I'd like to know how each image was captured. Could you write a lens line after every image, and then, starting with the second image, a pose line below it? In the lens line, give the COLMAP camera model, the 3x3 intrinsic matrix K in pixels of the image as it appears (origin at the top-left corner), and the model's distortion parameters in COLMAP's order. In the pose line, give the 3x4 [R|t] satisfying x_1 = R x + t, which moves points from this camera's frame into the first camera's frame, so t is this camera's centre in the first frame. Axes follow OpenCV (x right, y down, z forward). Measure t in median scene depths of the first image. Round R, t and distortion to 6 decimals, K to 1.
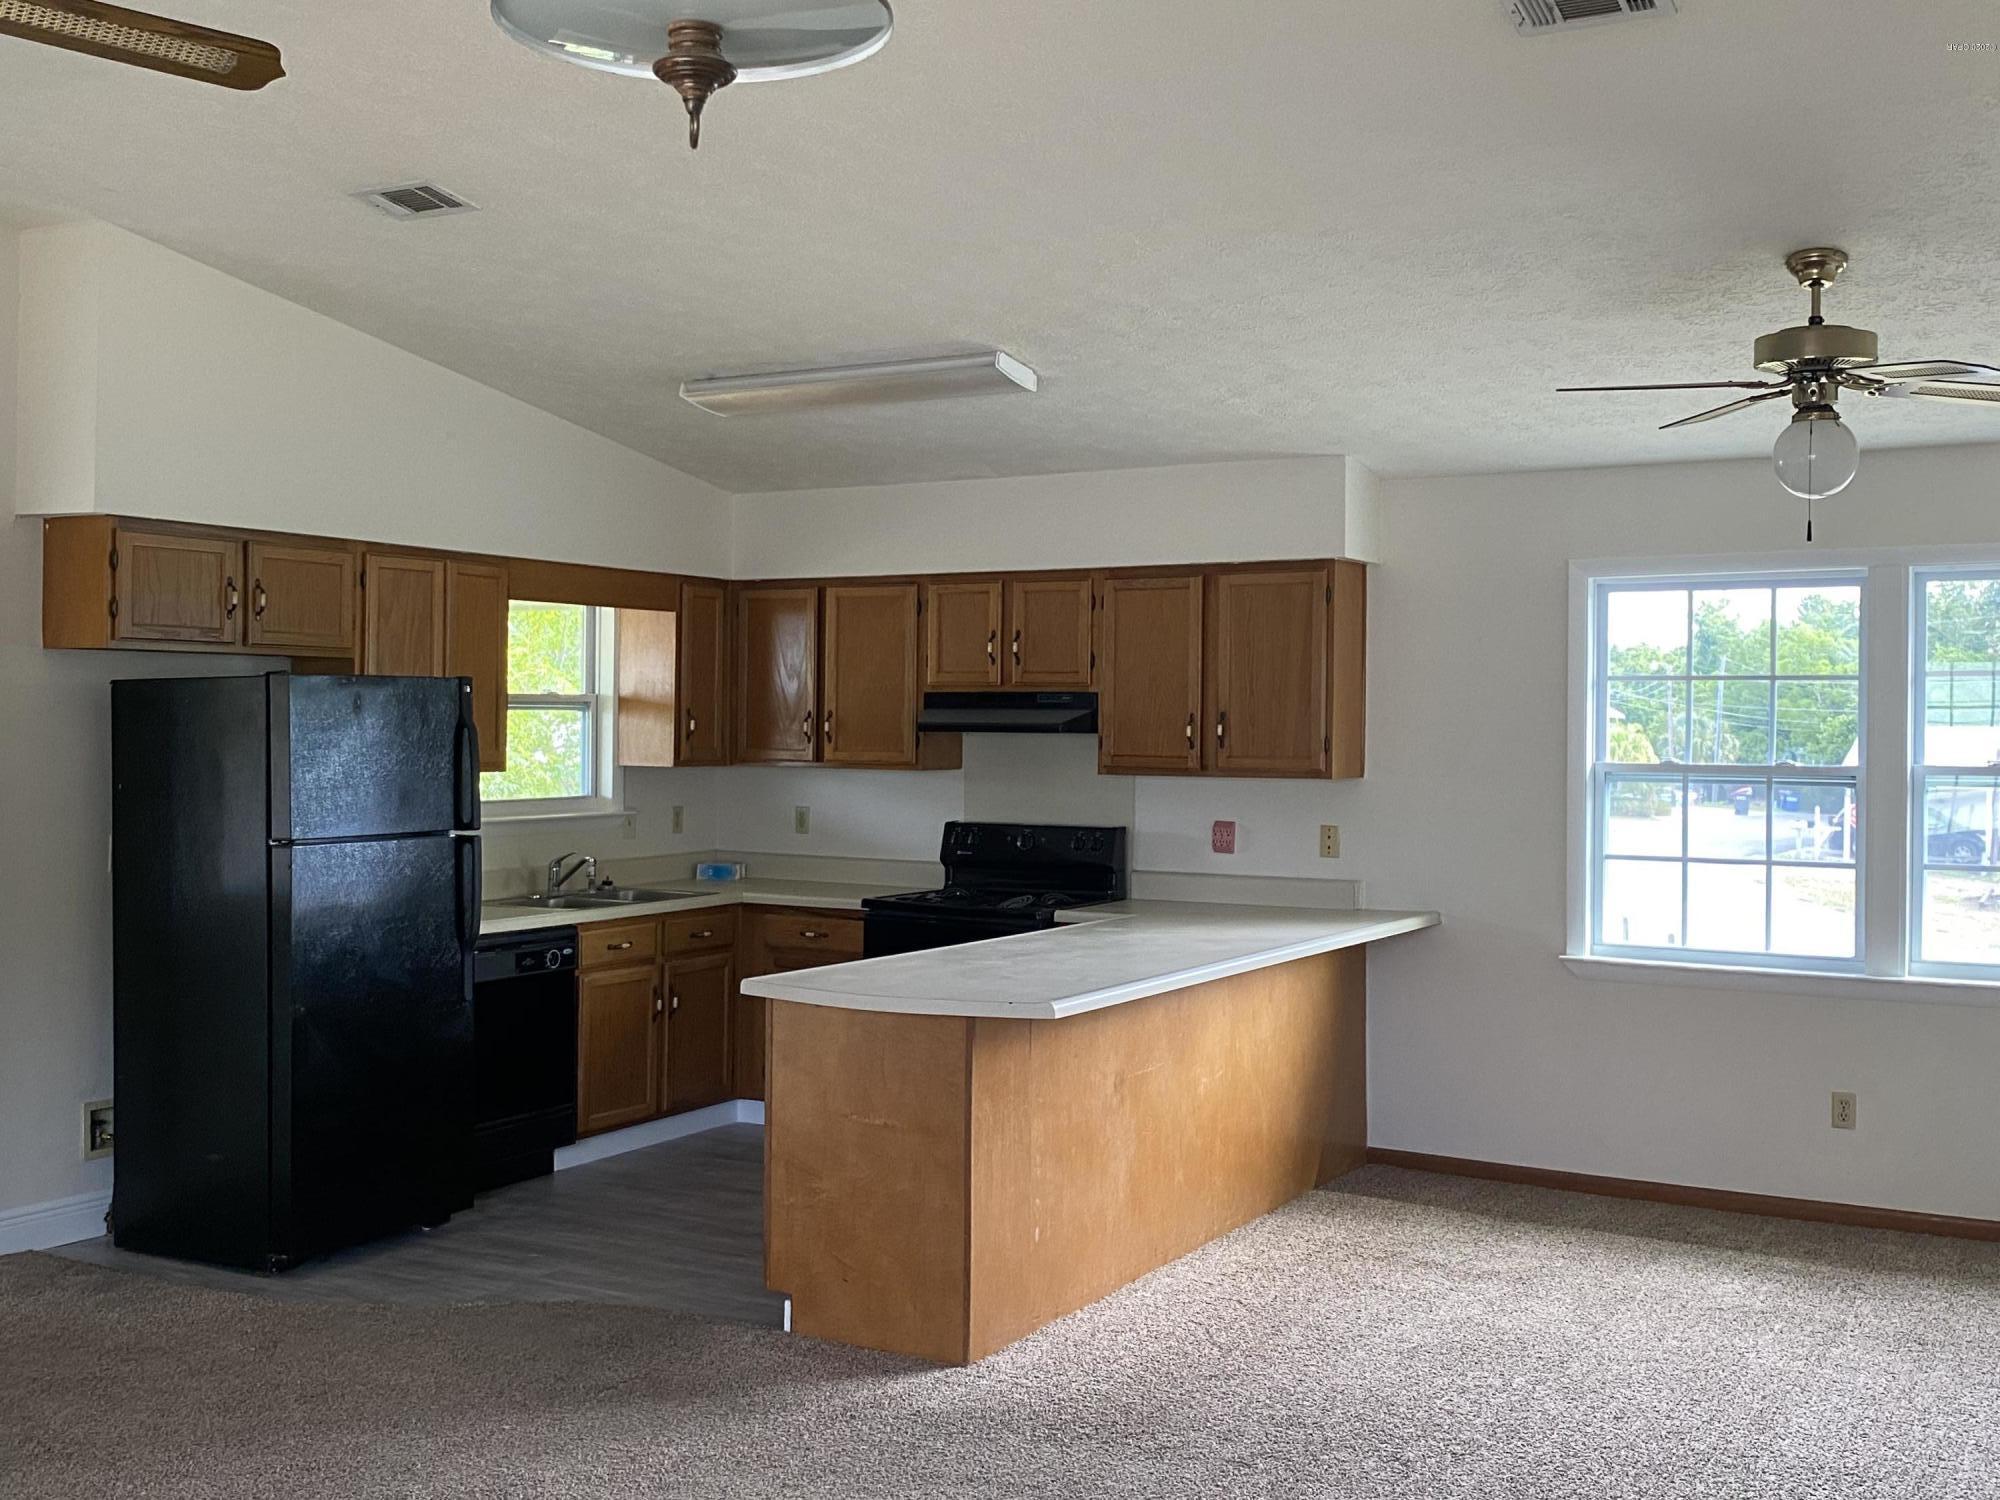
lens RADIAL K [[2047.8, 0, 1001.2], [0, 2047.8, 744.6], [0, 0, 1]] dist [0.084644, 0.000000]
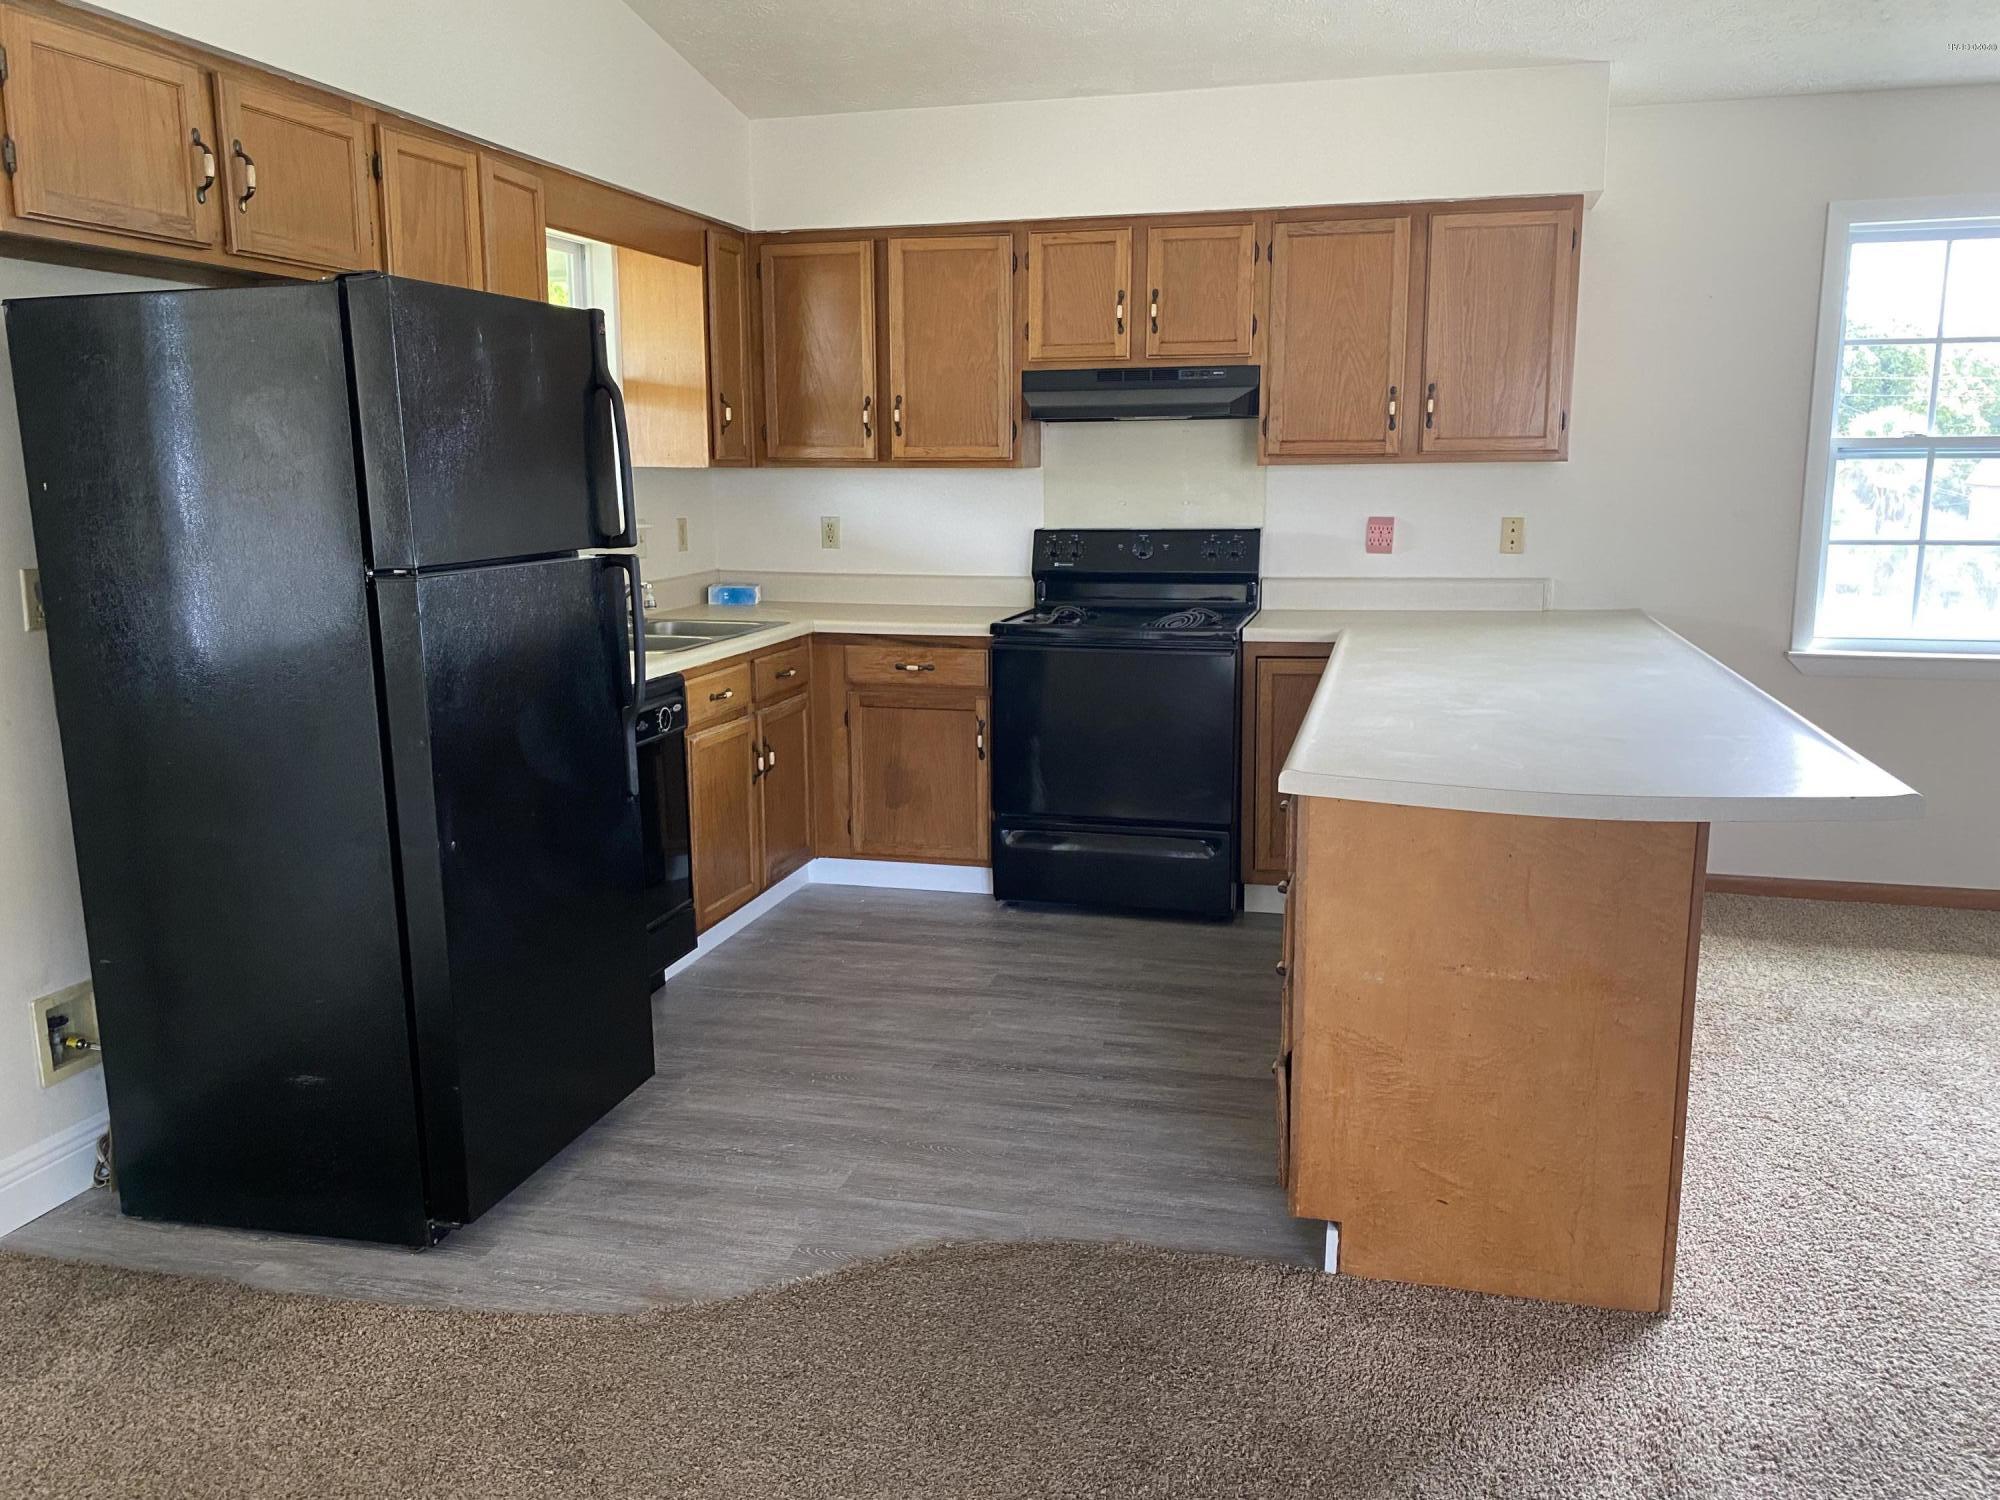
lens RADIAL K [[1542.7, 0, 999.1], [0, 1542.7, 751.5], [0, 0, 1]] dist [0.030825, 0.001338]
pose [[0.964337, -0.062221, 0.257259, -0.227975], [0.016746, 0.984371, 0.175308, 0.017273], [-0.264147, -0.164748, 0.950308, 0.397519]]
